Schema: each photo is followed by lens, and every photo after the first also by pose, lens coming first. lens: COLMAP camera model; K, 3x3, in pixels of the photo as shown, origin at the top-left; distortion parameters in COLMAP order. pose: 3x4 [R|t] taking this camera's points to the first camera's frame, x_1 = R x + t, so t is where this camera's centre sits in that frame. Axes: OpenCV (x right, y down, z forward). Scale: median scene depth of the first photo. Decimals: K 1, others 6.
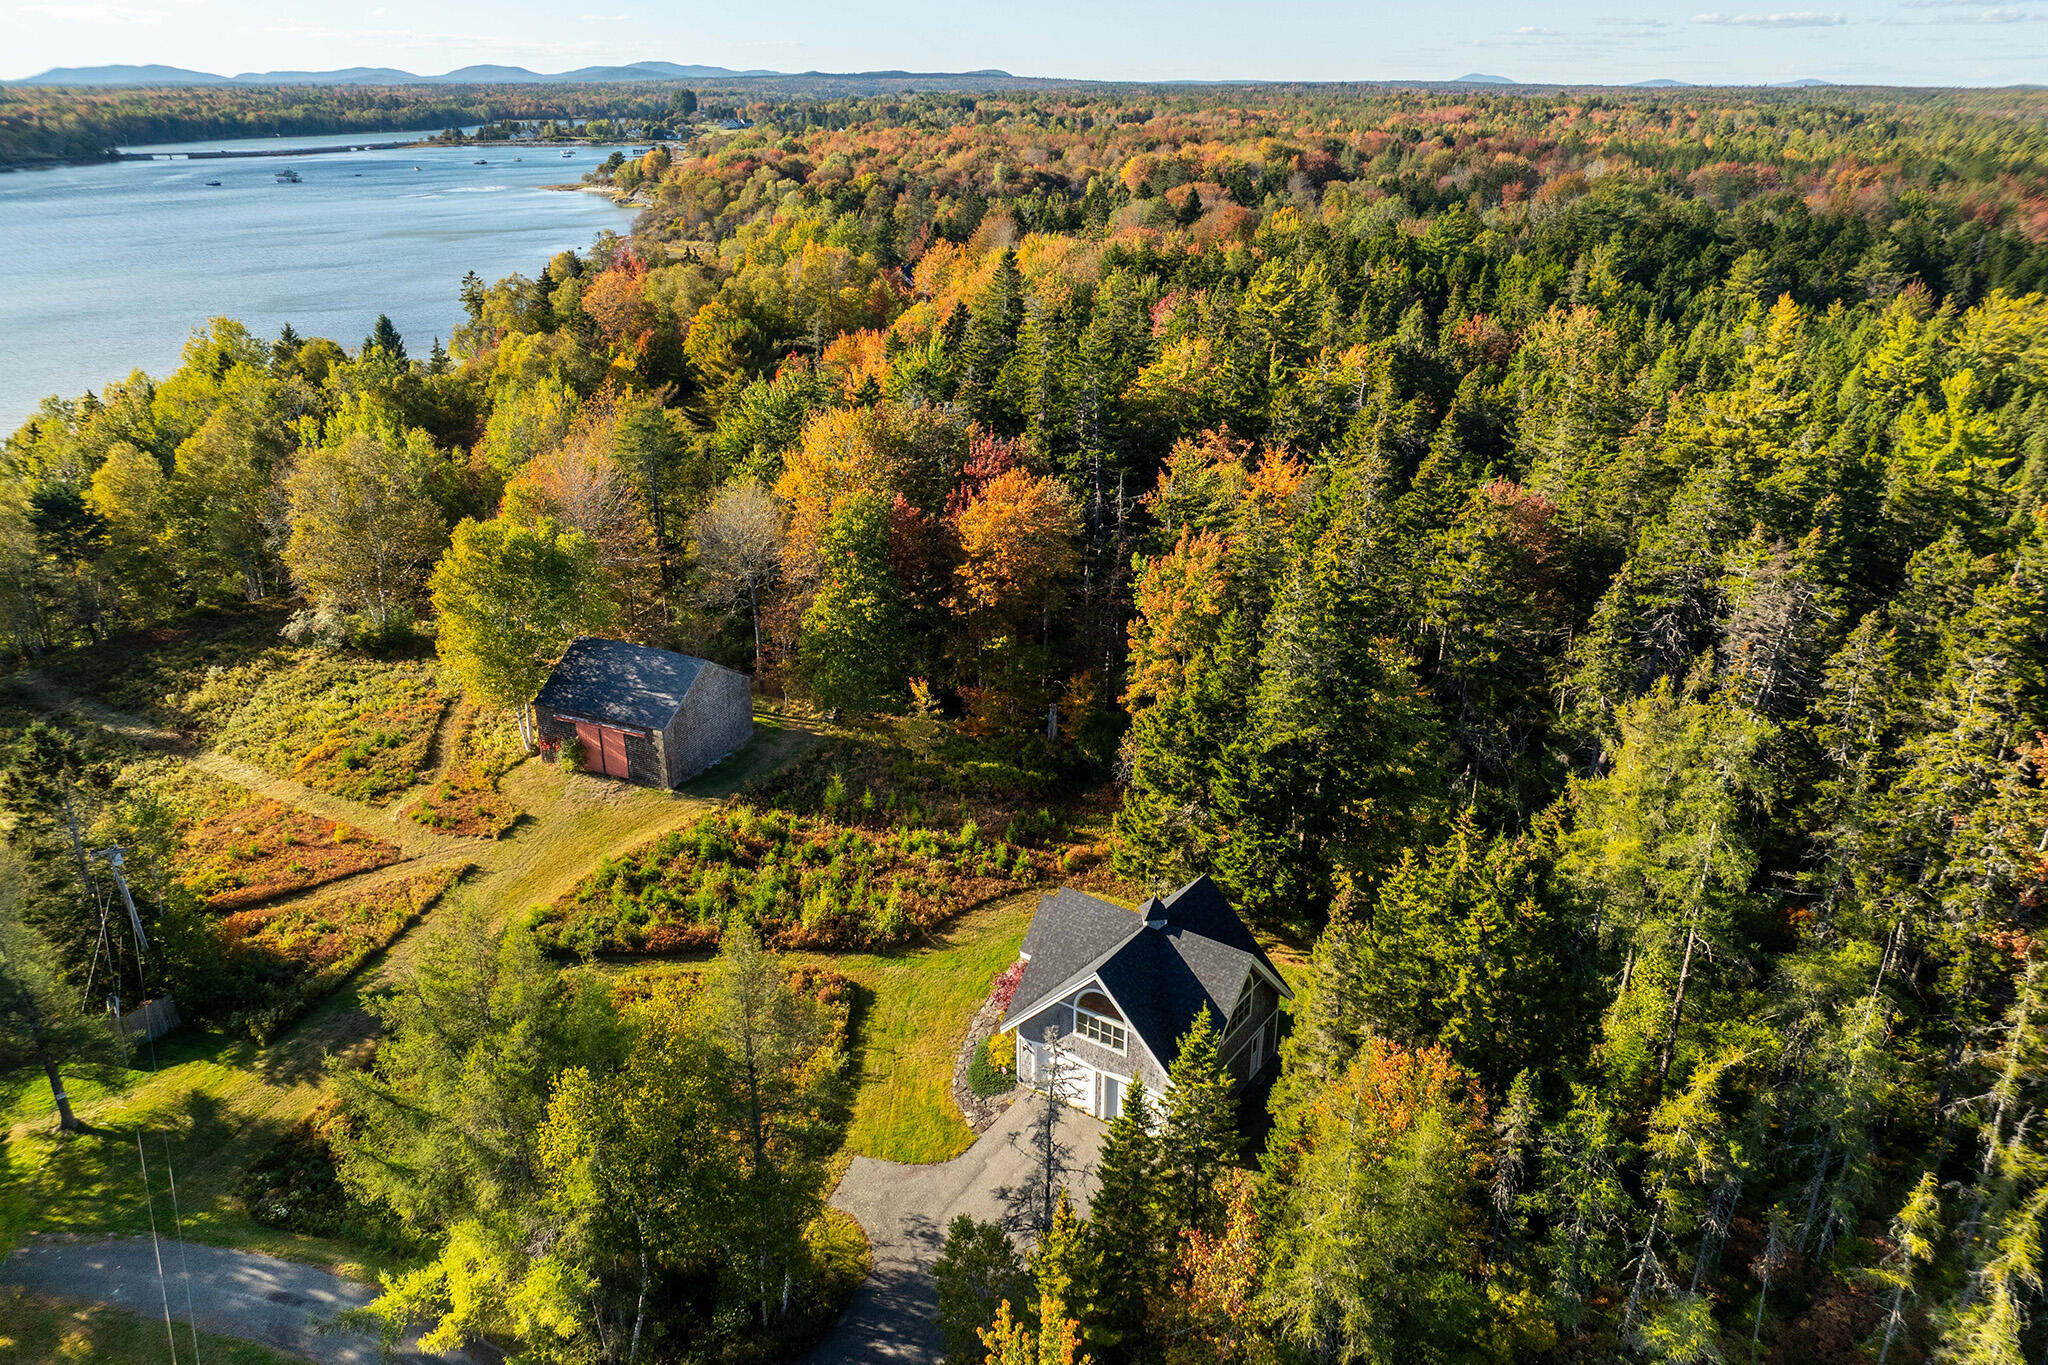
lens RADIAL K [[1446.0, 0, 1024.0], [0, 1446.0, 682.5], [0, 0, 1]] dist [-0.005217, -0.000623]
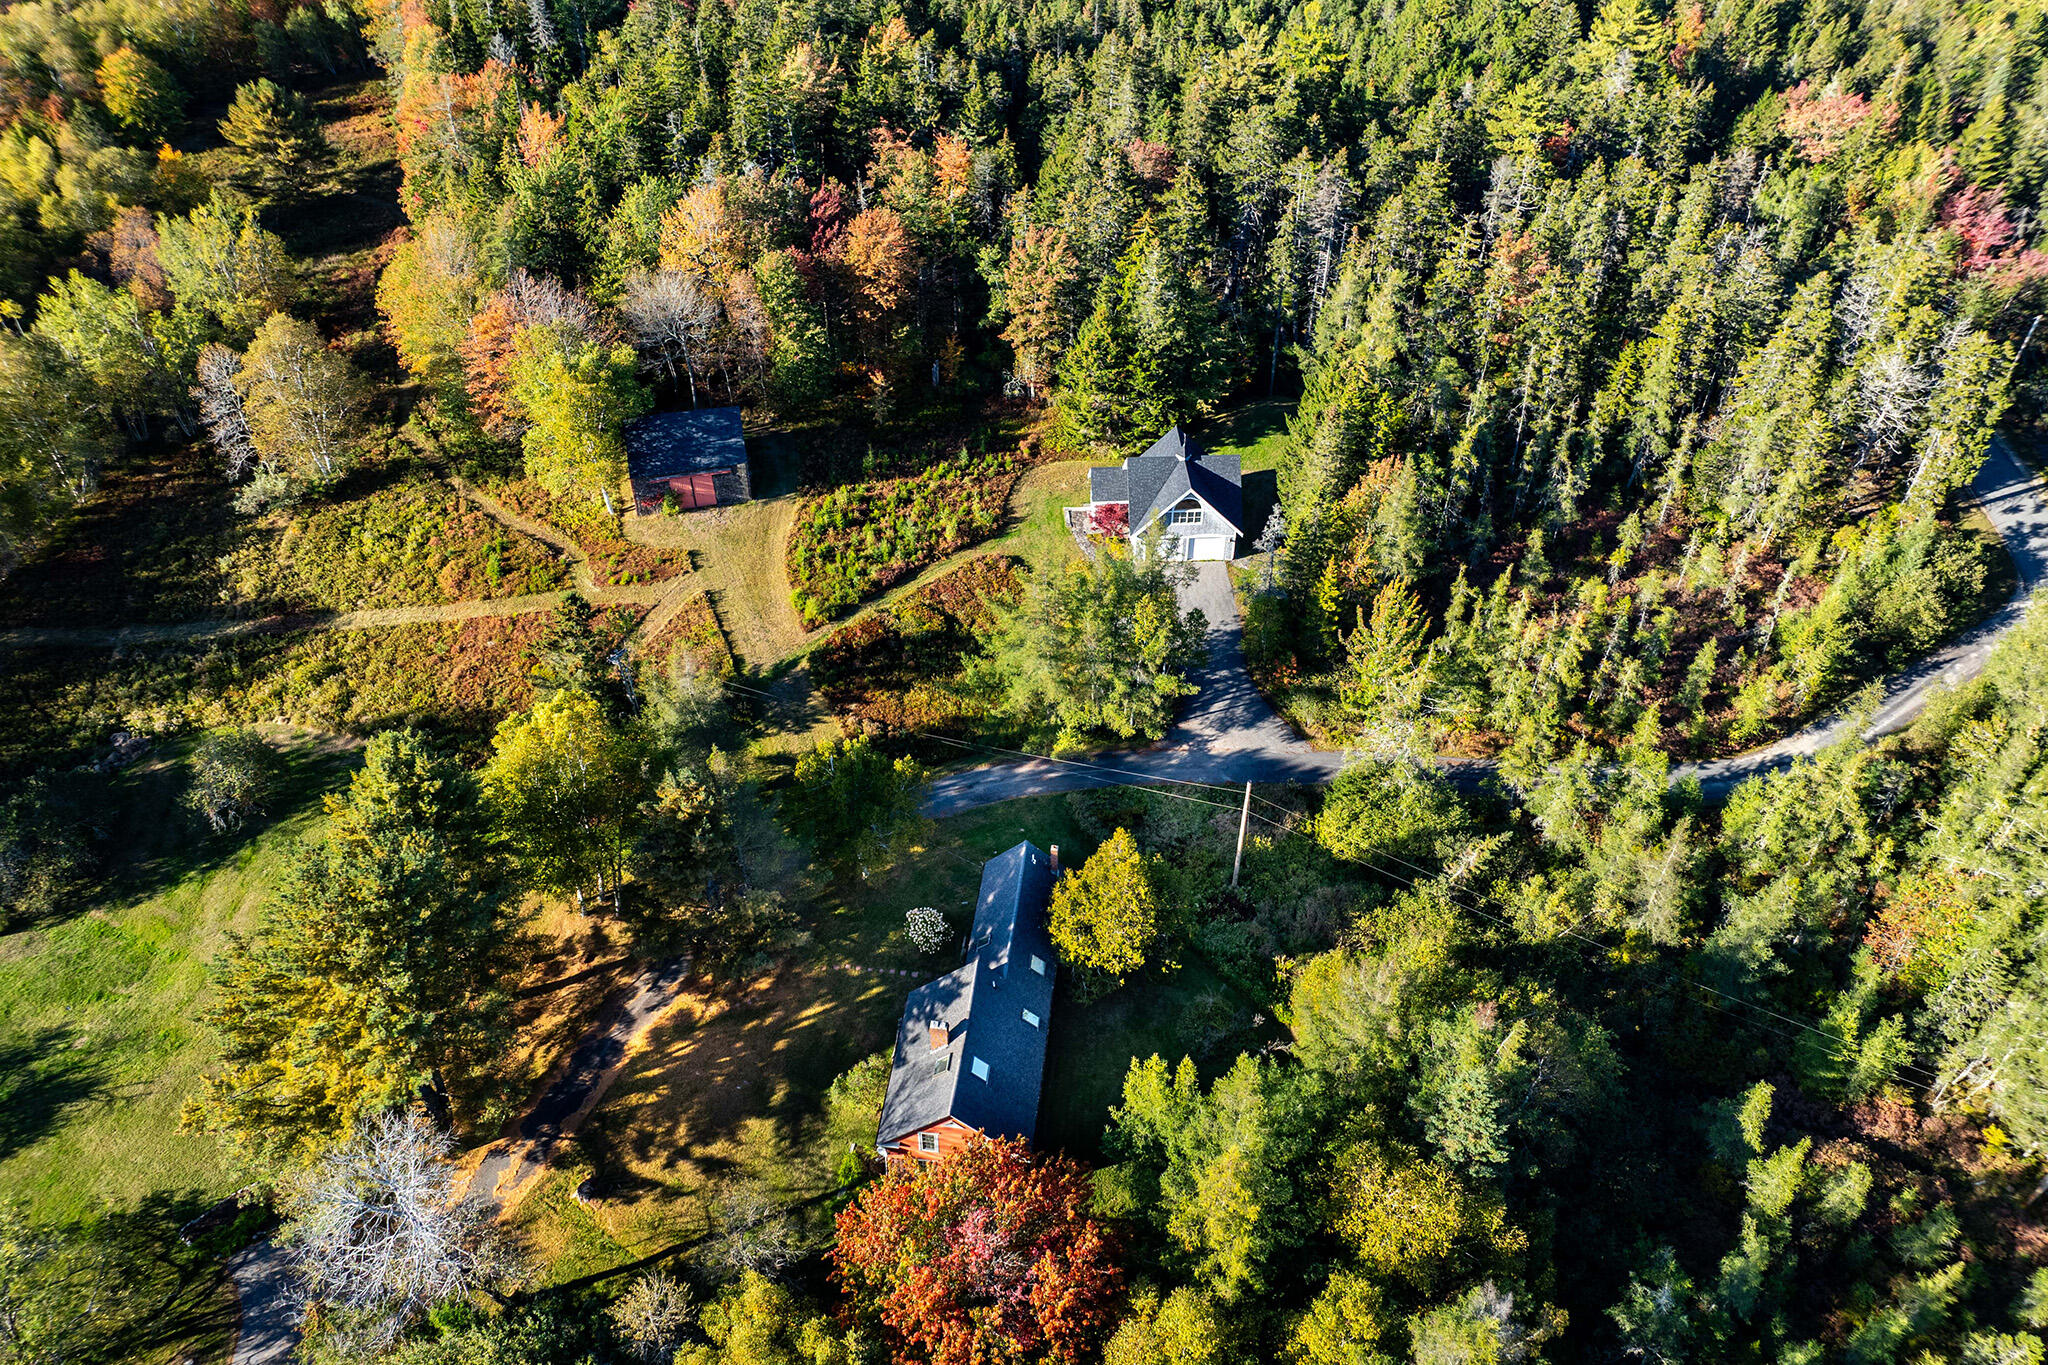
lens RADIAL K [[1446.0, 0, 1024.0], [0, 1446.0, 682.5], [0, 0, 1]] dist [-0.005217, -0.000623]
pose [[0.792771, -0.409847, 0.451154, -0.833517], [0.240927, 0.890609, 0.385706, -0.282612], [-0.559882, -0.197082, 0.804793, -0.388810]]
